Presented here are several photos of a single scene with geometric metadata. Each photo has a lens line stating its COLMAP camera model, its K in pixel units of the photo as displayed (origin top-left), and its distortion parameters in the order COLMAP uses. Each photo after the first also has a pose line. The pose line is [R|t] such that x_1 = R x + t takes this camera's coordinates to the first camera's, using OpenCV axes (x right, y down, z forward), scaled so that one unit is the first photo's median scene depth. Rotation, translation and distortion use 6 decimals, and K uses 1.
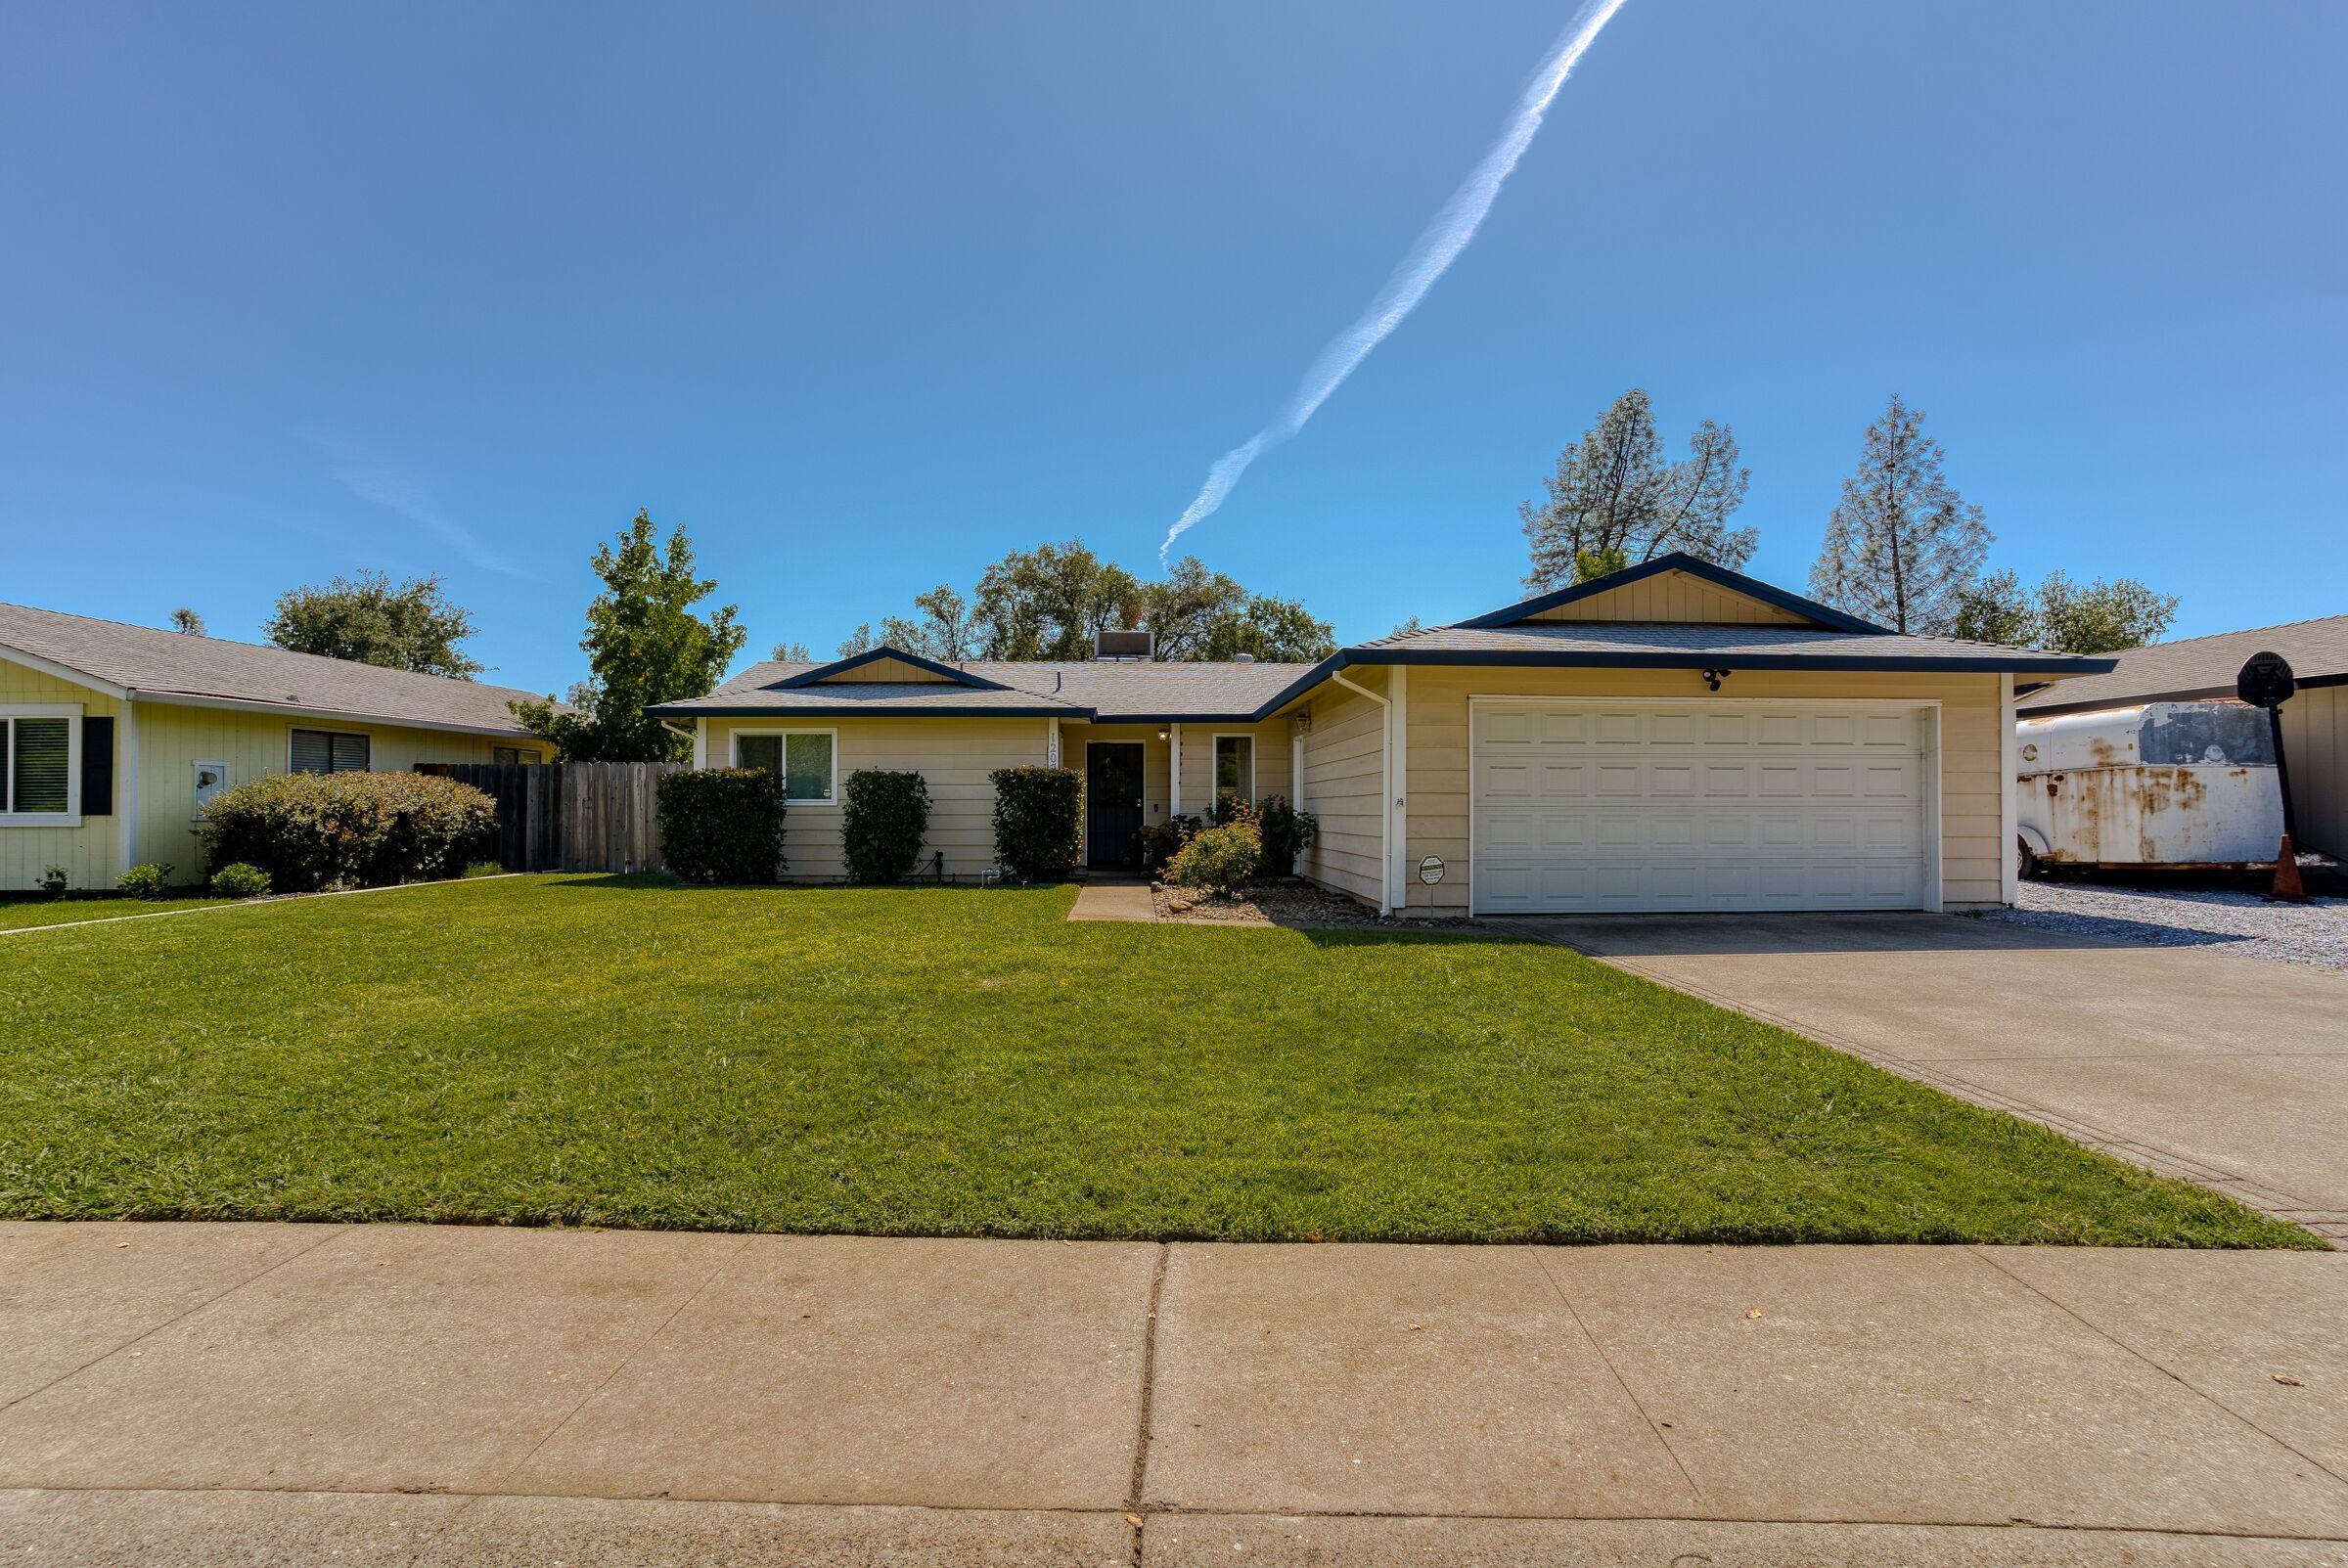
lens RADIAL K [[1148.6, 0, 1170.8], [0, 1148.6, 775.1], [0, 0, 1]] dist [-0.056655, 0.037032]
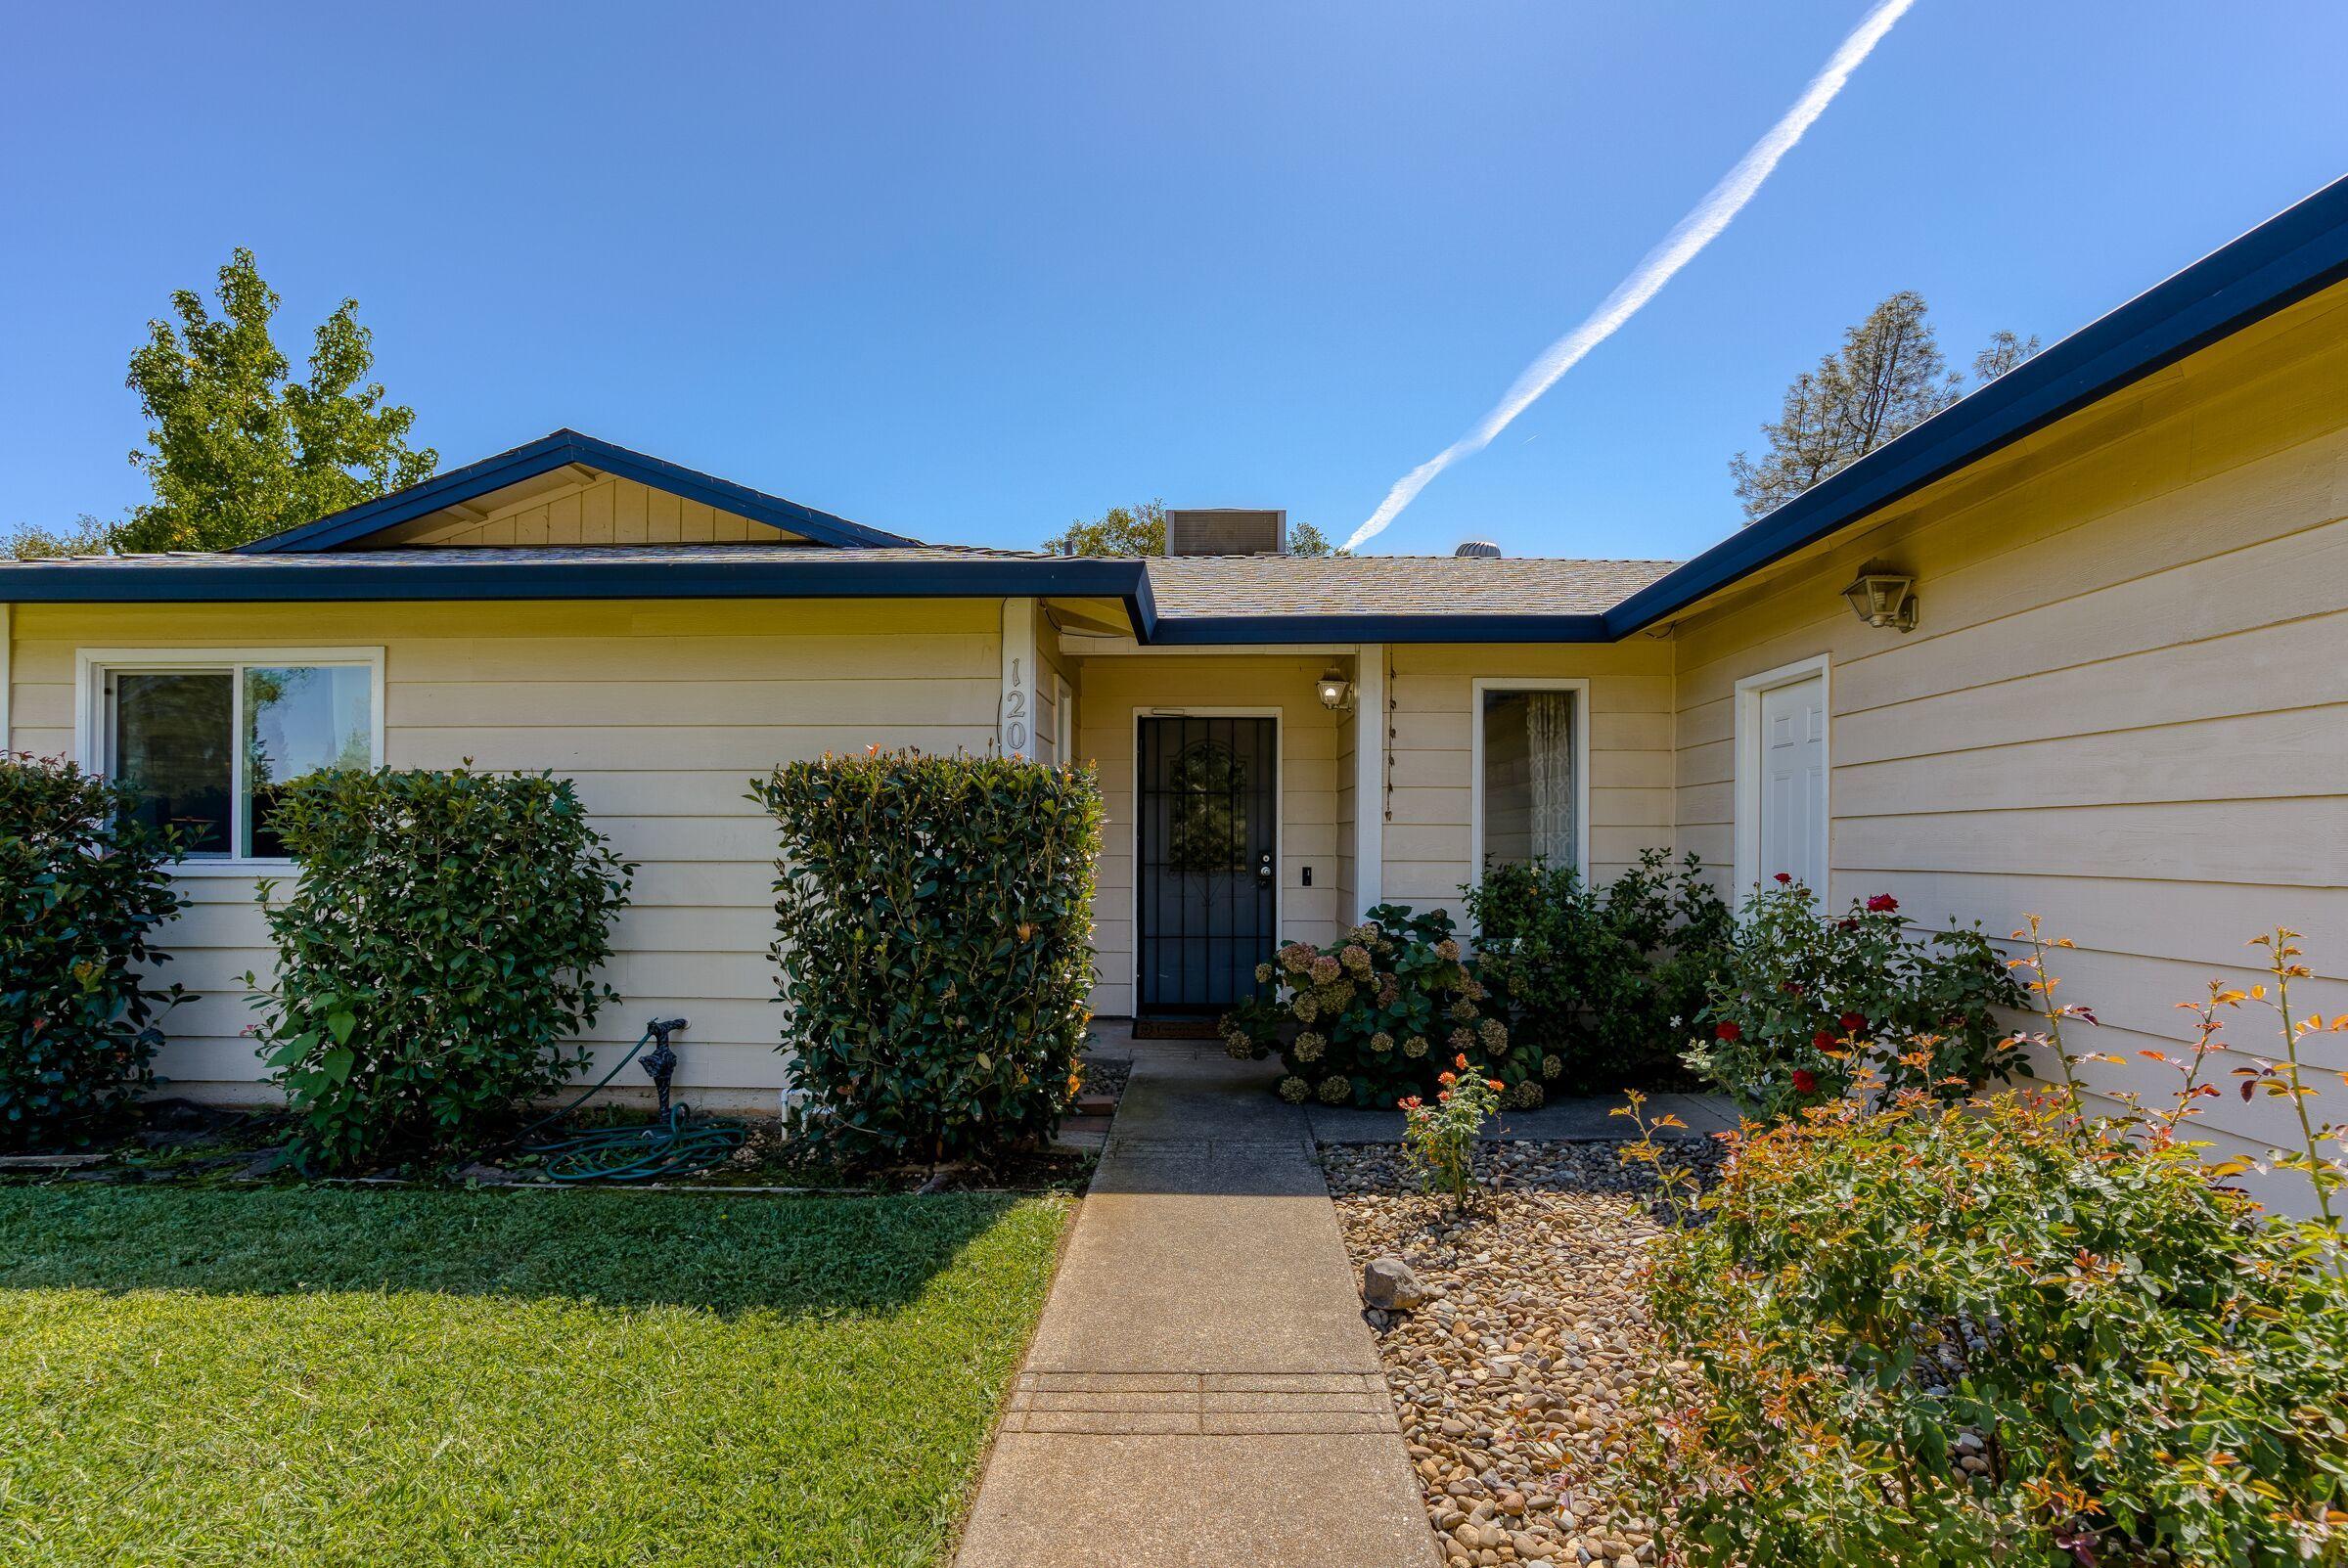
lens RADIAL K [[1148.7, 0, 1228.0], [0, 1148.7, 810.5], [0, 0, 1]] dist [-0.057887, 0.023206]
pose [[0.999531, 0.004065, -0.030357, -0.039265], [-0.004021, 0.999991, 0.001503, 0.006949], [0.030363, -0.001380, 0.999538, 0.848284]]
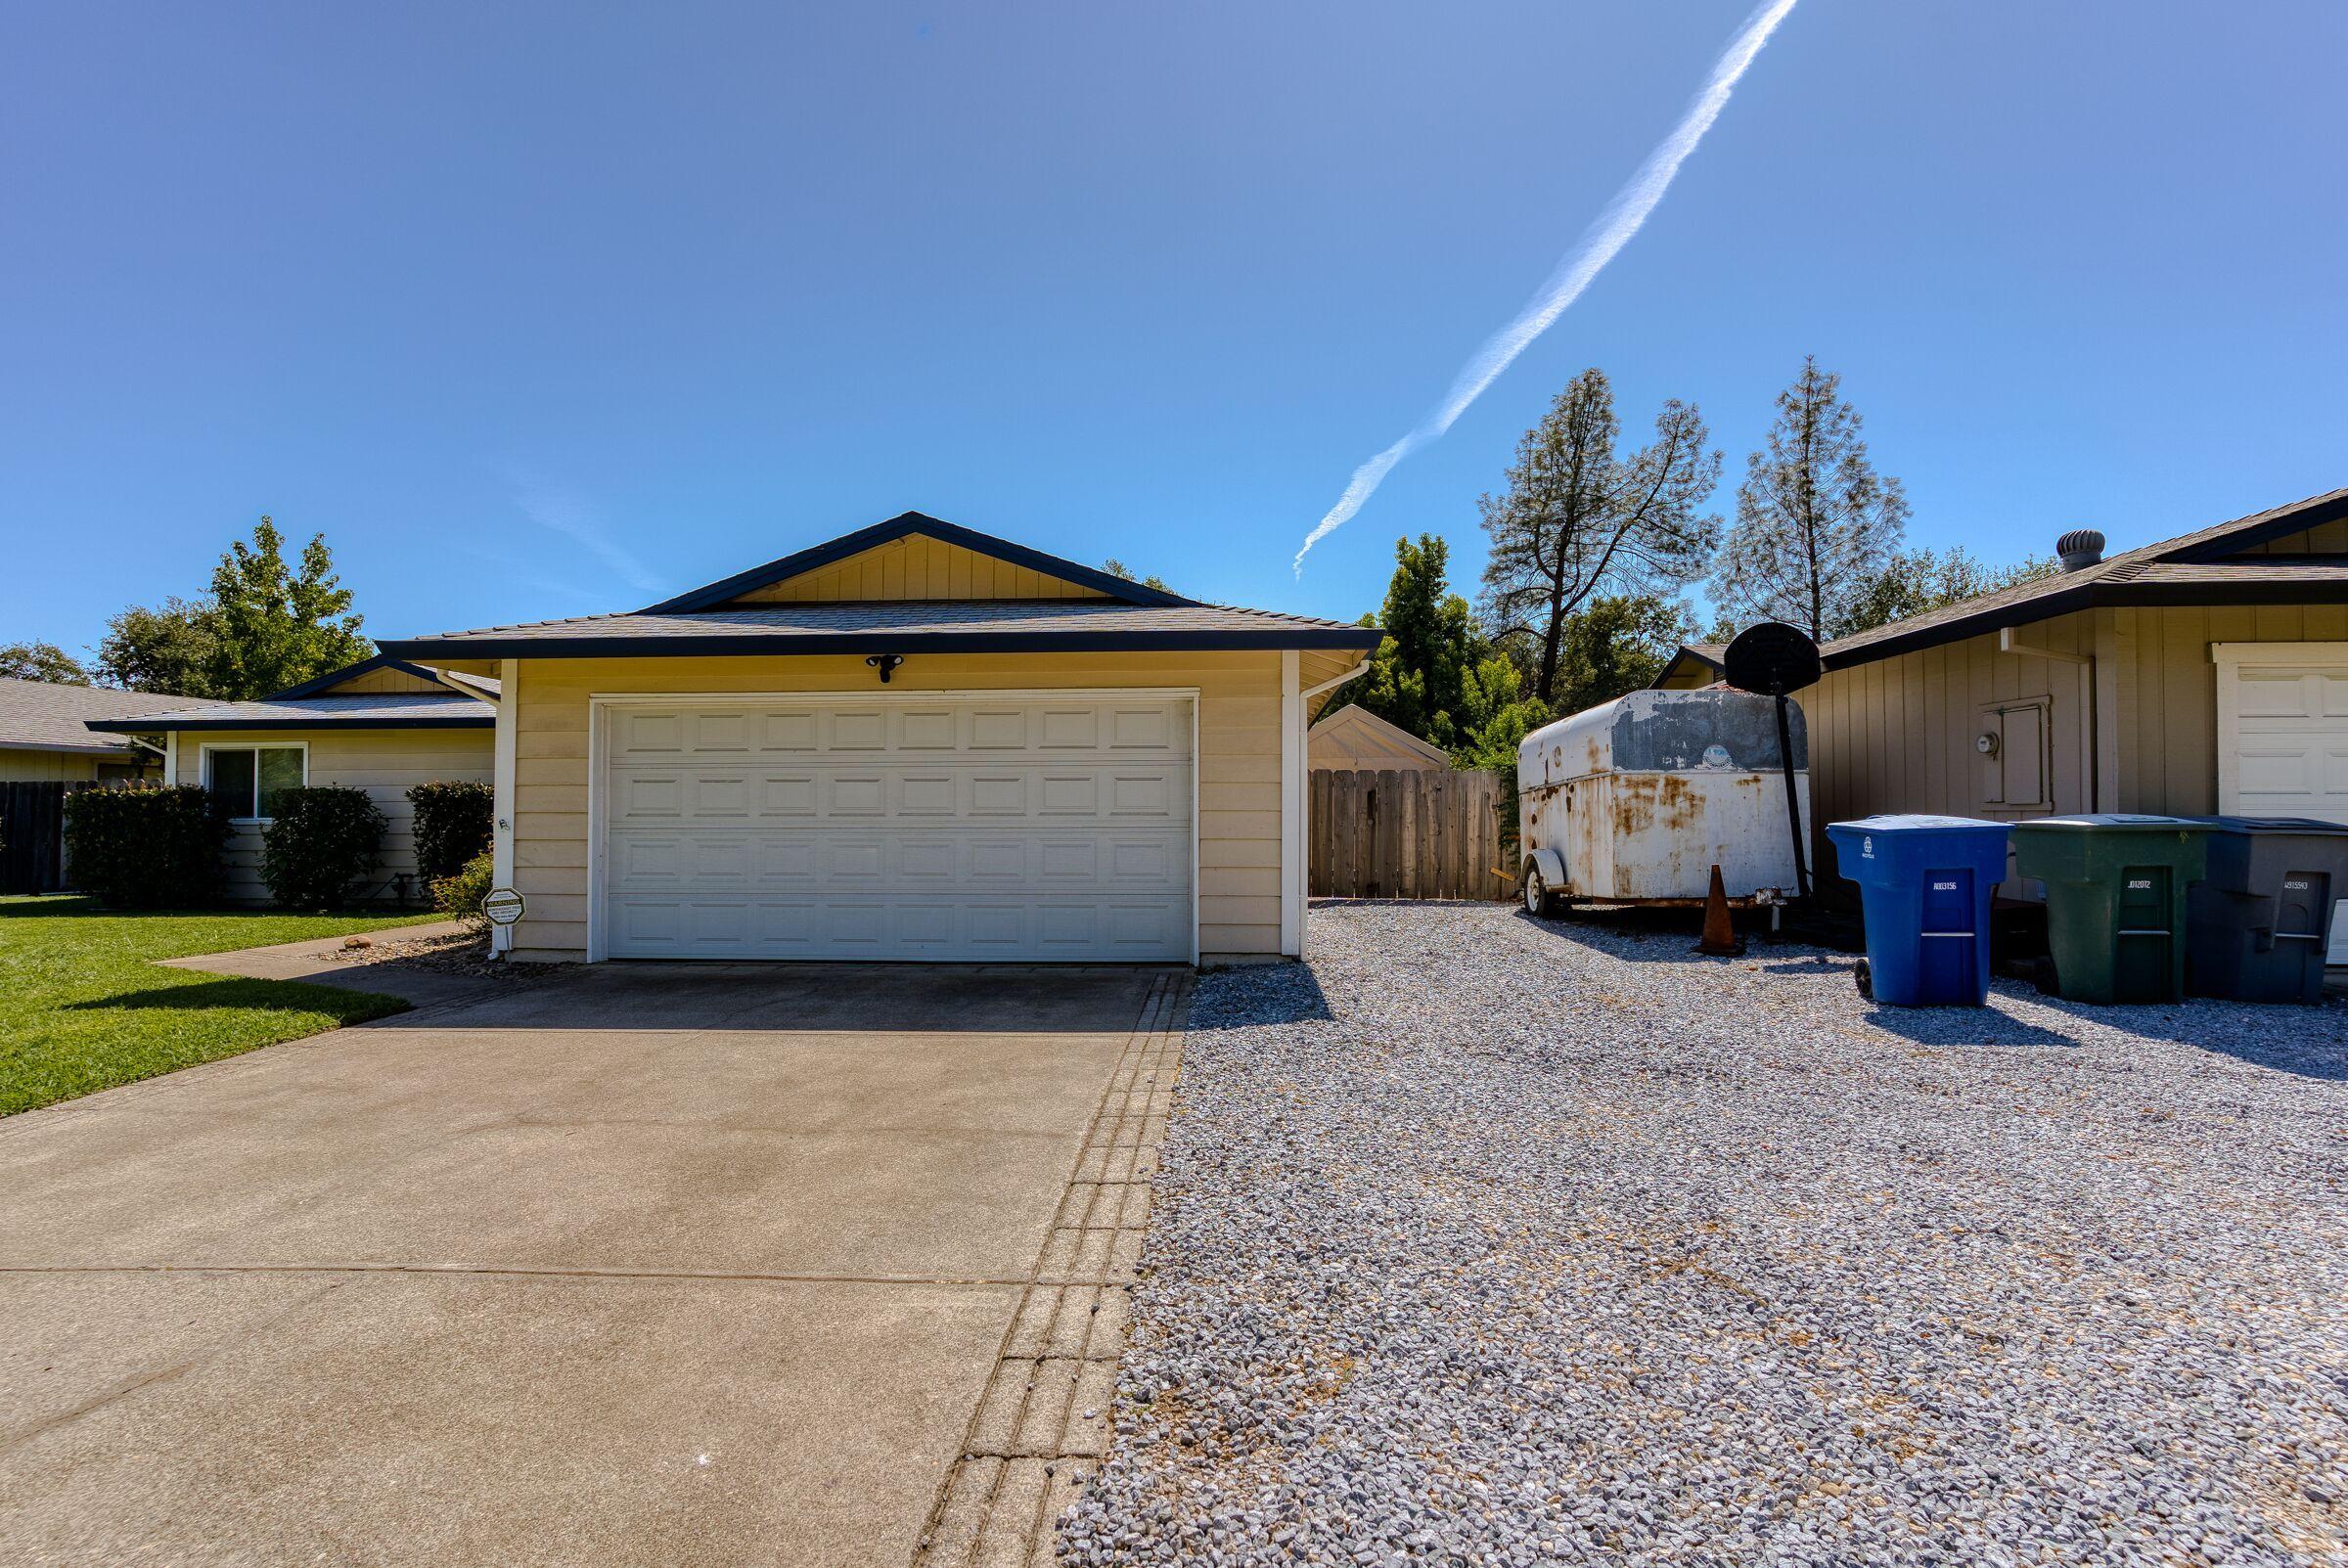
lens RADIAL K [[1148.6, 0, 1170.8], [0, 1148.6, 775.1], [0, 0, 1]] dist [-0.056655, 0.037032]
pose [[0.995526, -0.006508, -0.094259, 0.626619], [0.005554, 0.999931, -0.010383, -0.000055], [0.094320, 0.009814, 0.995494, 0.187579]]
